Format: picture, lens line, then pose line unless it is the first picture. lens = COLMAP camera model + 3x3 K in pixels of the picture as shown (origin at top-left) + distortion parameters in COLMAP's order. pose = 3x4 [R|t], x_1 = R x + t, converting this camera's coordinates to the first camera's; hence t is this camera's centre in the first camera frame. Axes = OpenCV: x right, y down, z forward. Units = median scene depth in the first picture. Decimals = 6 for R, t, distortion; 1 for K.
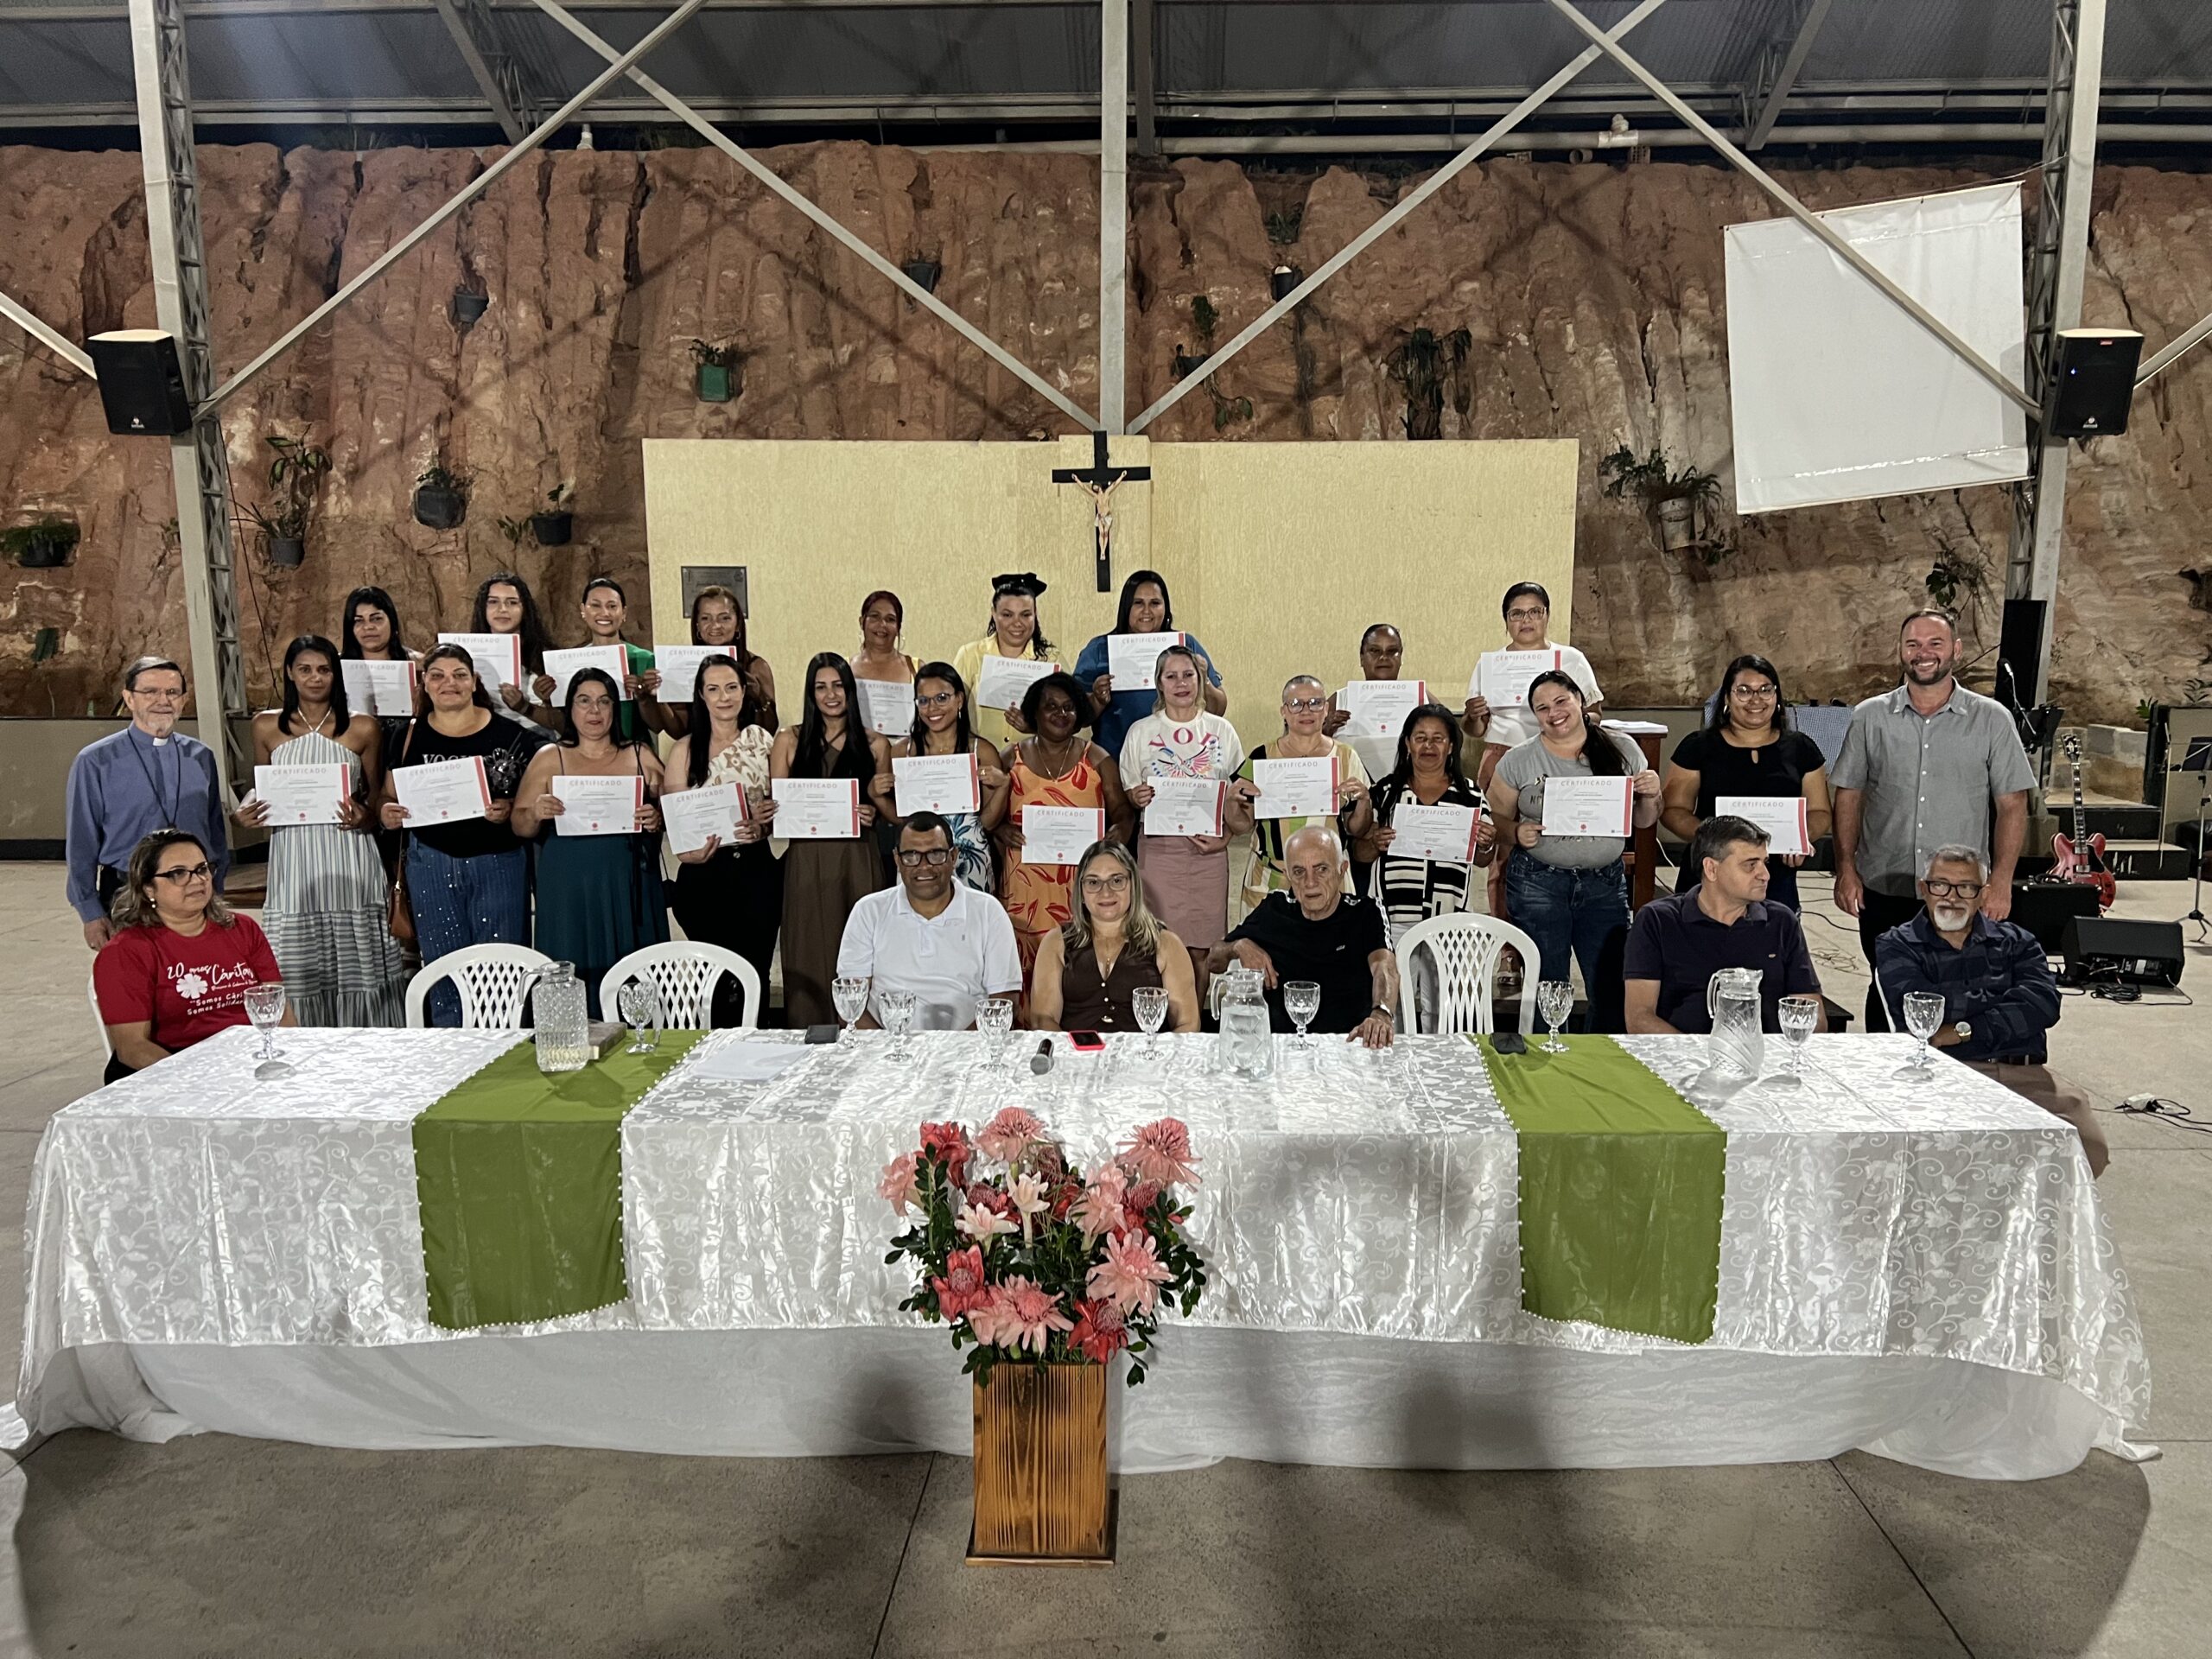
lens RADIAL K [[1668.5, 0, 1131.5], [0, 1668.5, 851.2], [0, 0, 1]] dist [0.047724, -0.048182]
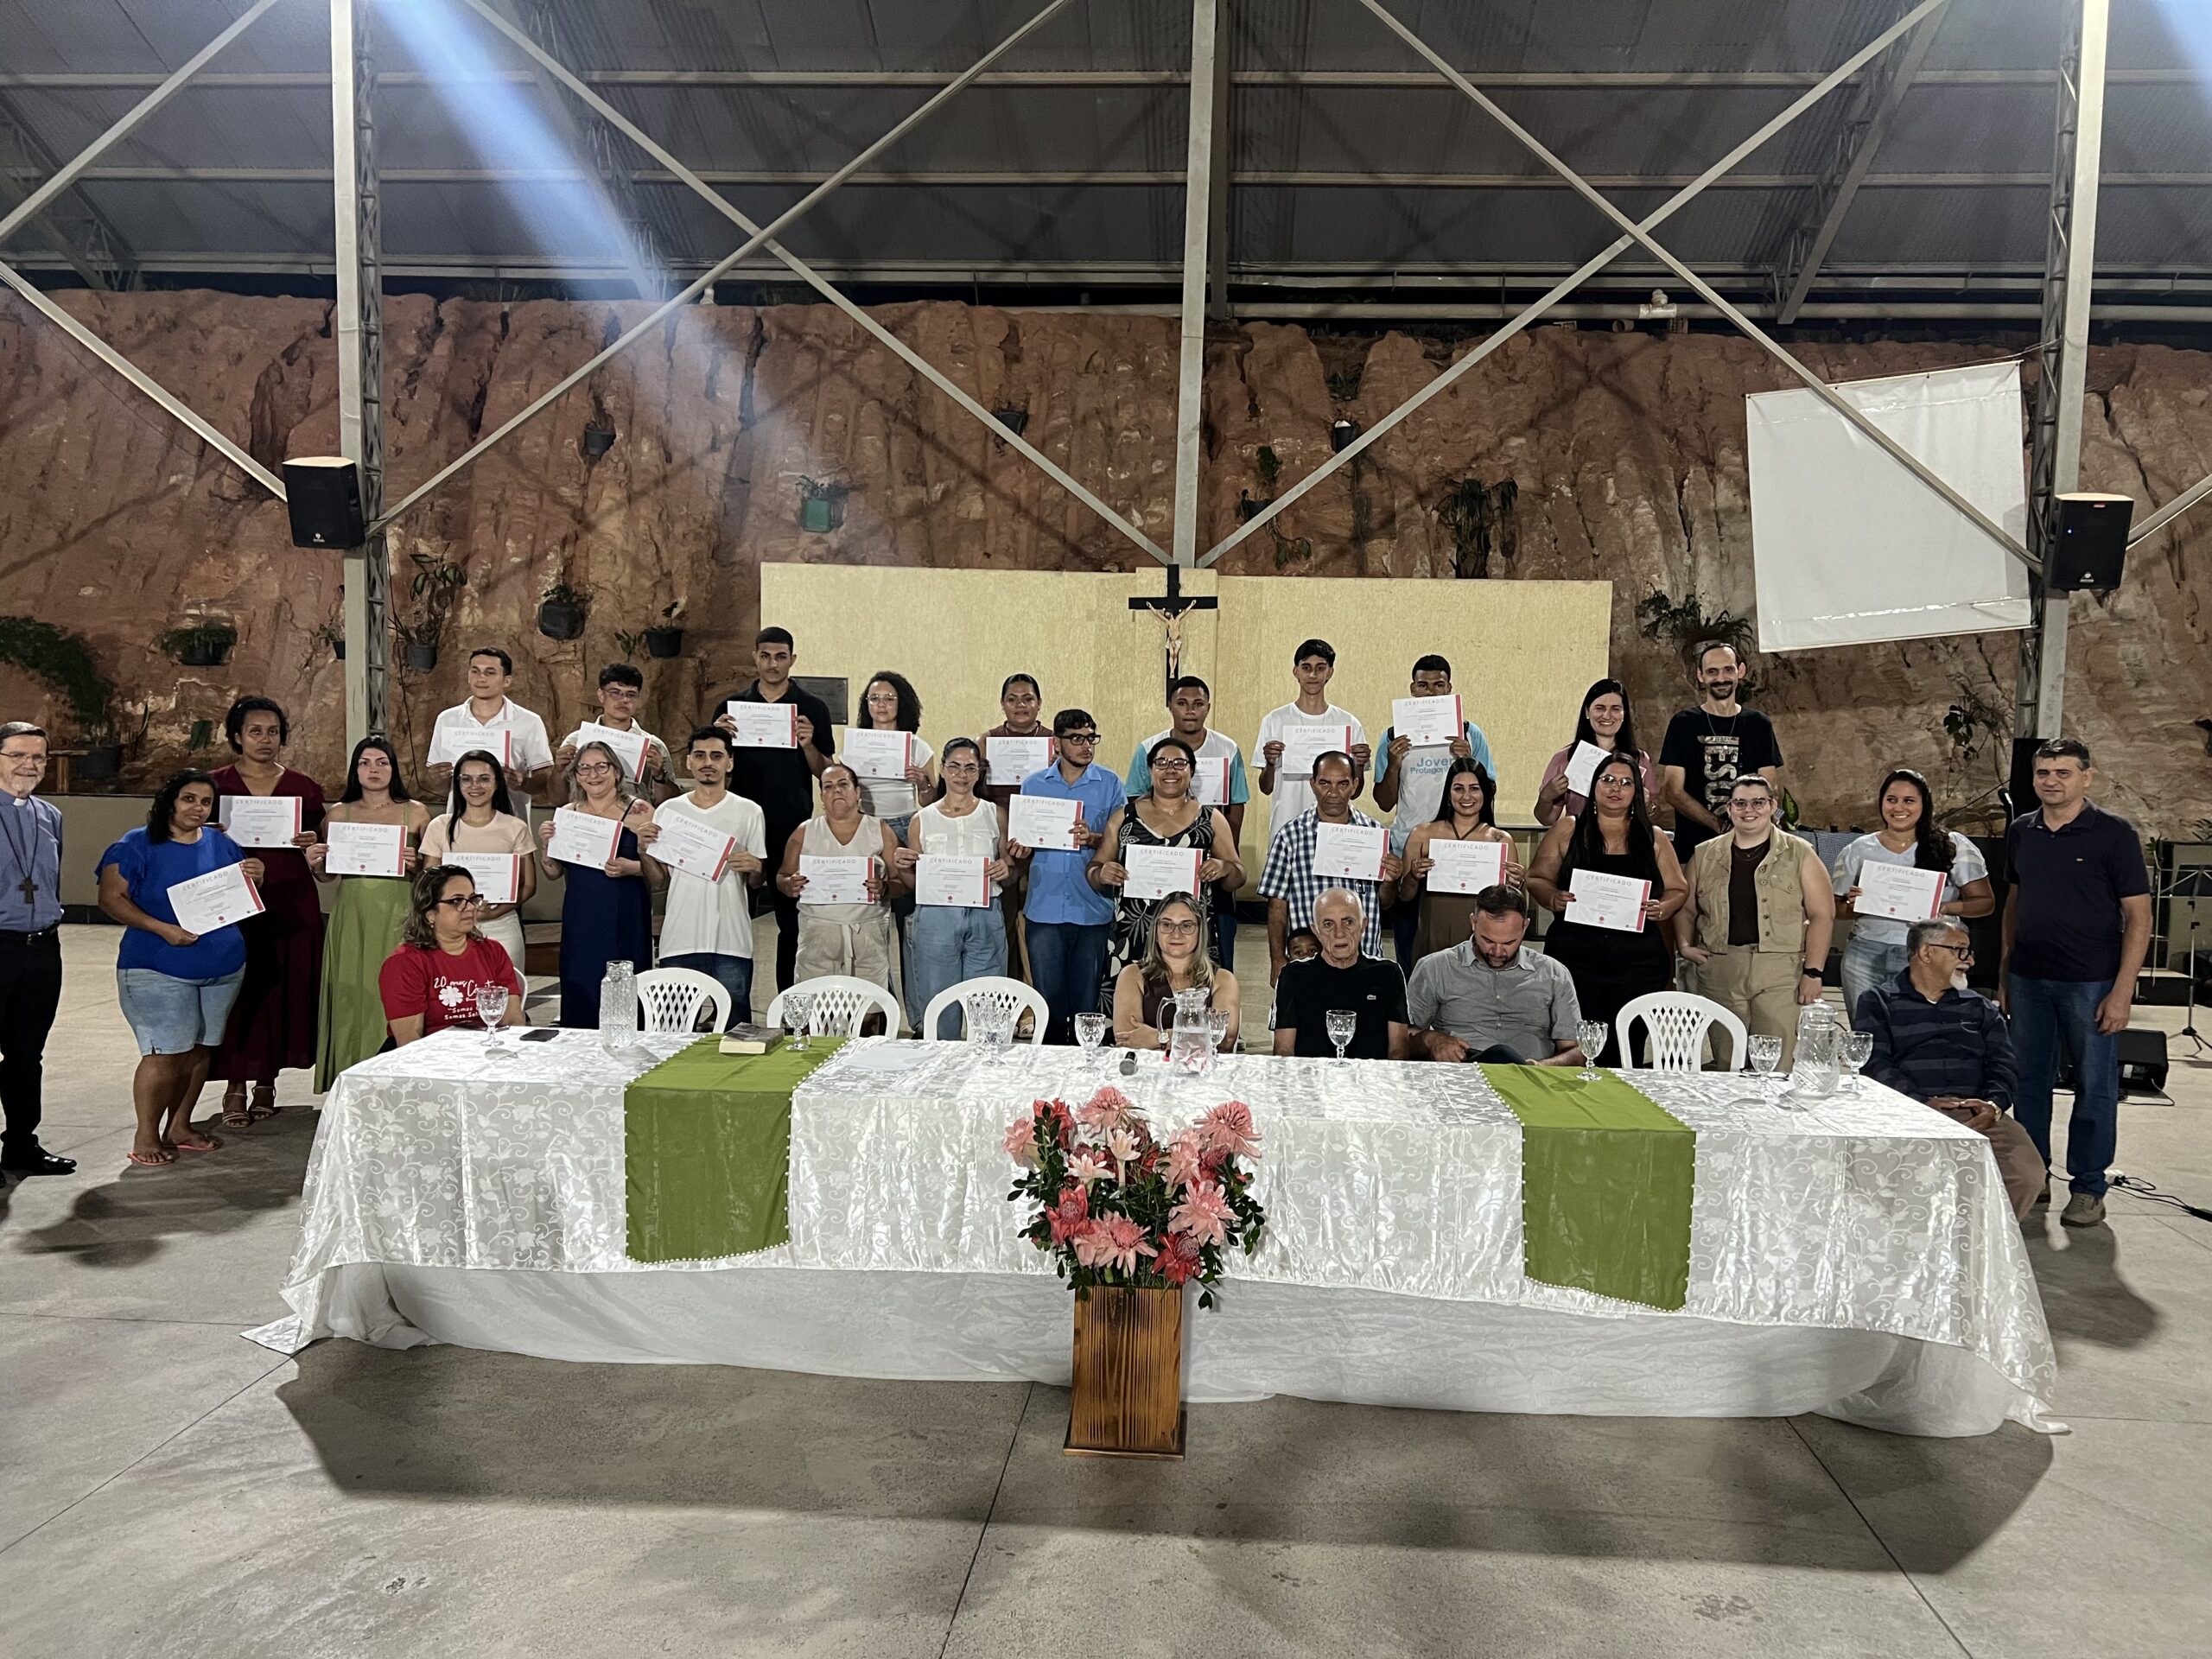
lens RADIAL K [[1670.8, 0, 1124.1], [0, 1670.8, 835.6], [0, 0, 1]] dist [0.050420, -0.053517]
pose [[0.998981, 0.028889, -0.034685, -0.005705], [-0.031843, 0.995624, -0.087860, 0.018798], [0.031995, 0.088875, 0.995529, -0.061399]]
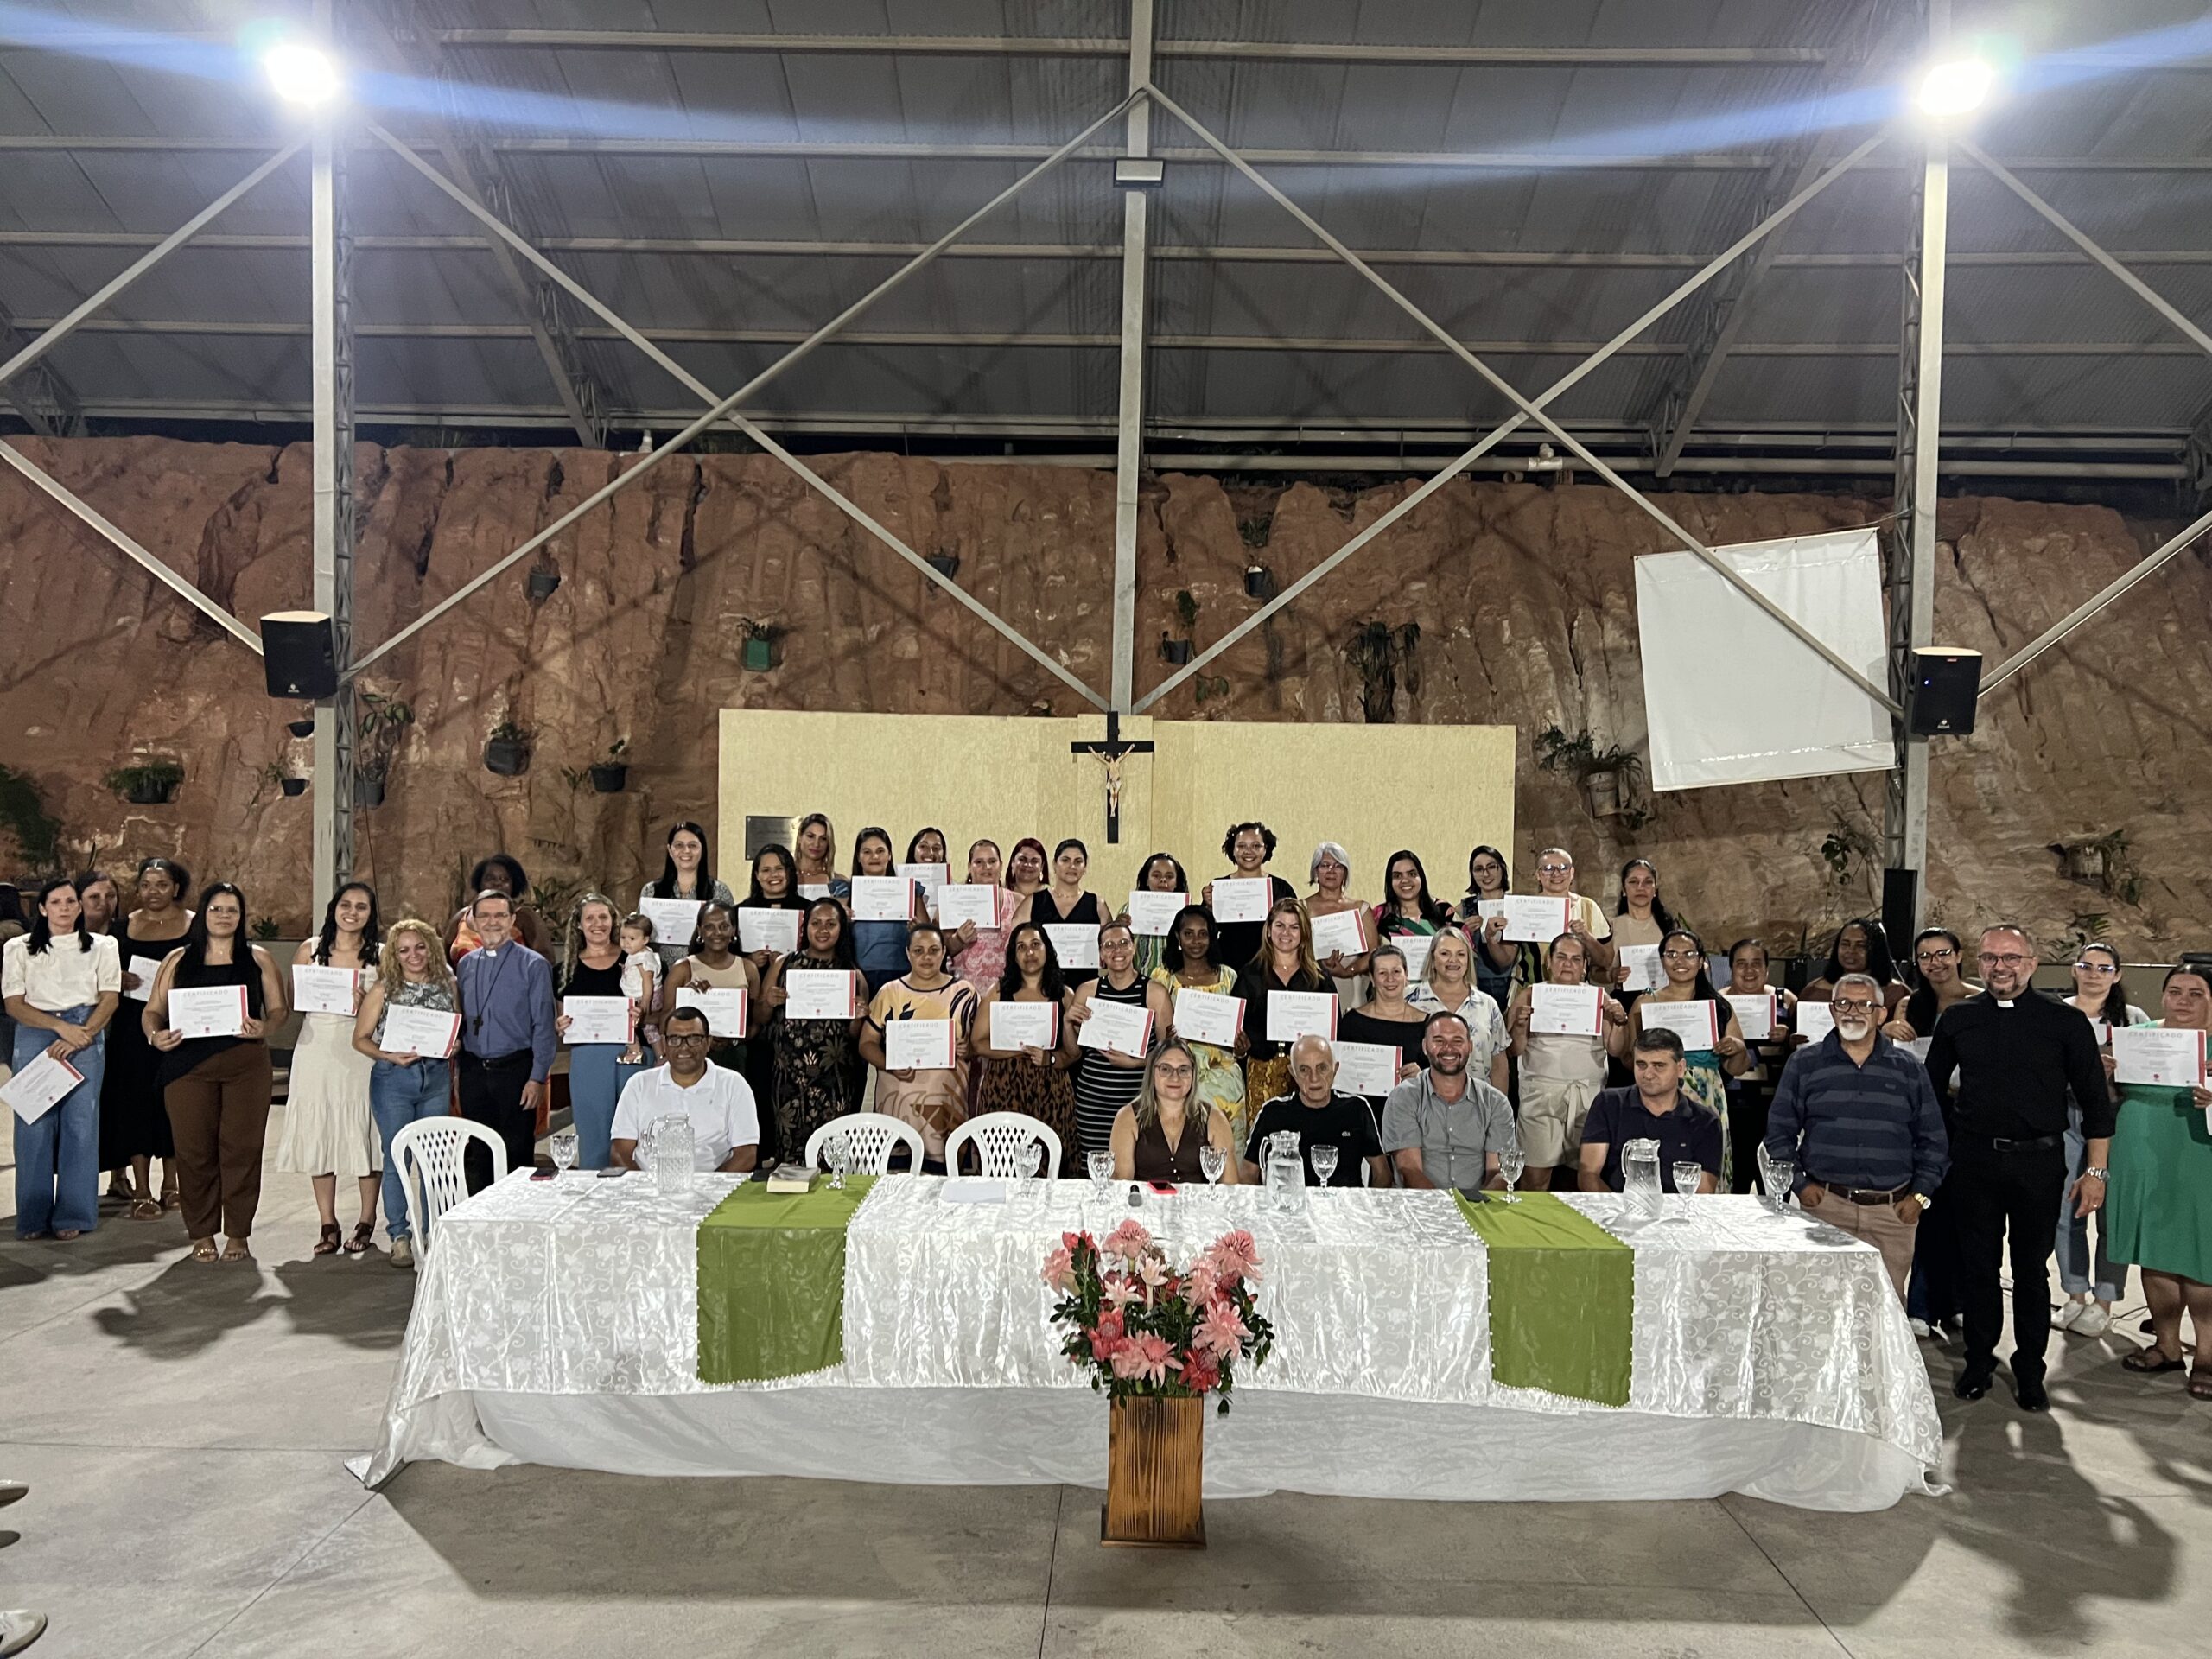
lens RADIAL K [[1669.4, 0, 1100.0], [0, 1669.4, 851.1], [0, 0, 1]] dist [0.050127, -0.051724]
pose [[0.999703, 0.020113, 0.013790, -0.030501], [-0.017930, 0.989505, -0.143379, 0.011801], [-0.016529, 0.143090, 0.989572, -0.110975]]
